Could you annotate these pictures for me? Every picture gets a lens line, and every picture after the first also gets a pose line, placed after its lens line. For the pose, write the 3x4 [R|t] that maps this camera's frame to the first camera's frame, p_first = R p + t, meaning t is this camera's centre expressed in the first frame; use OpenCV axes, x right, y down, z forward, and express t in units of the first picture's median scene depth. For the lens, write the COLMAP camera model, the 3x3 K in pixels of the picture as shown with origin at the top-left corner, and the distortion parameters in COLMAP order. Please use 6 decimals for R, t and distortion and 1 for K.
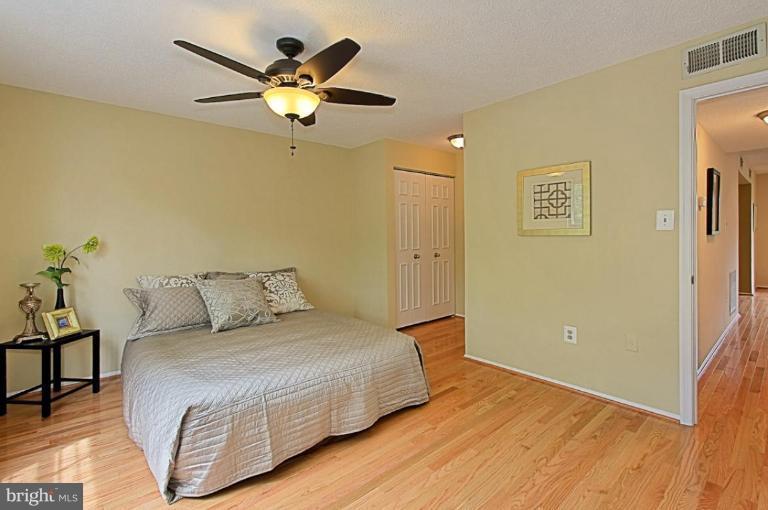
lens RADIAL K [[364.7, 0, 389.6], [0, 364.7, 236.0], [0, 0, 1]] dist [0.011690, -0.000400]
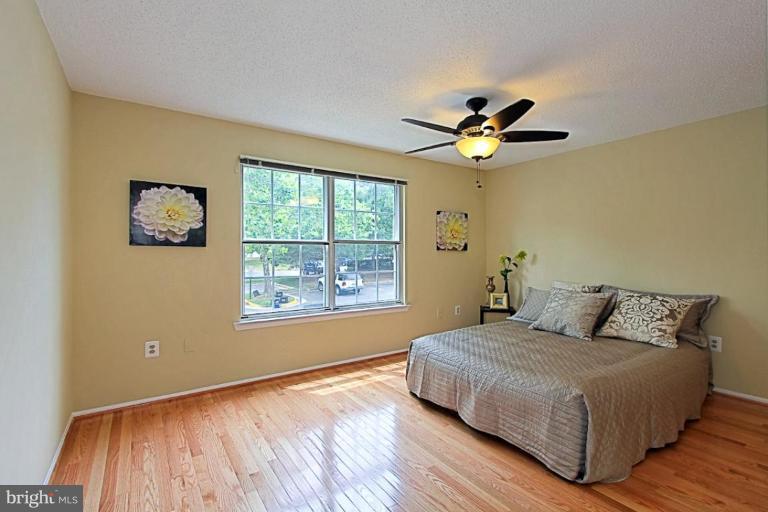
lens RADIAL K [[364.7, 0, 385.1], [0, 364.7, 253.0], [0, 0, 1]] dist [0.011690, -0.000400]
pose [[-0.141010, 0.009258, -0.989965, 0.970834], [-0.004357, 0.999941, 0.009972, 0.000119], [0.989999, 0.005719, -0.140962, 0.832426]]
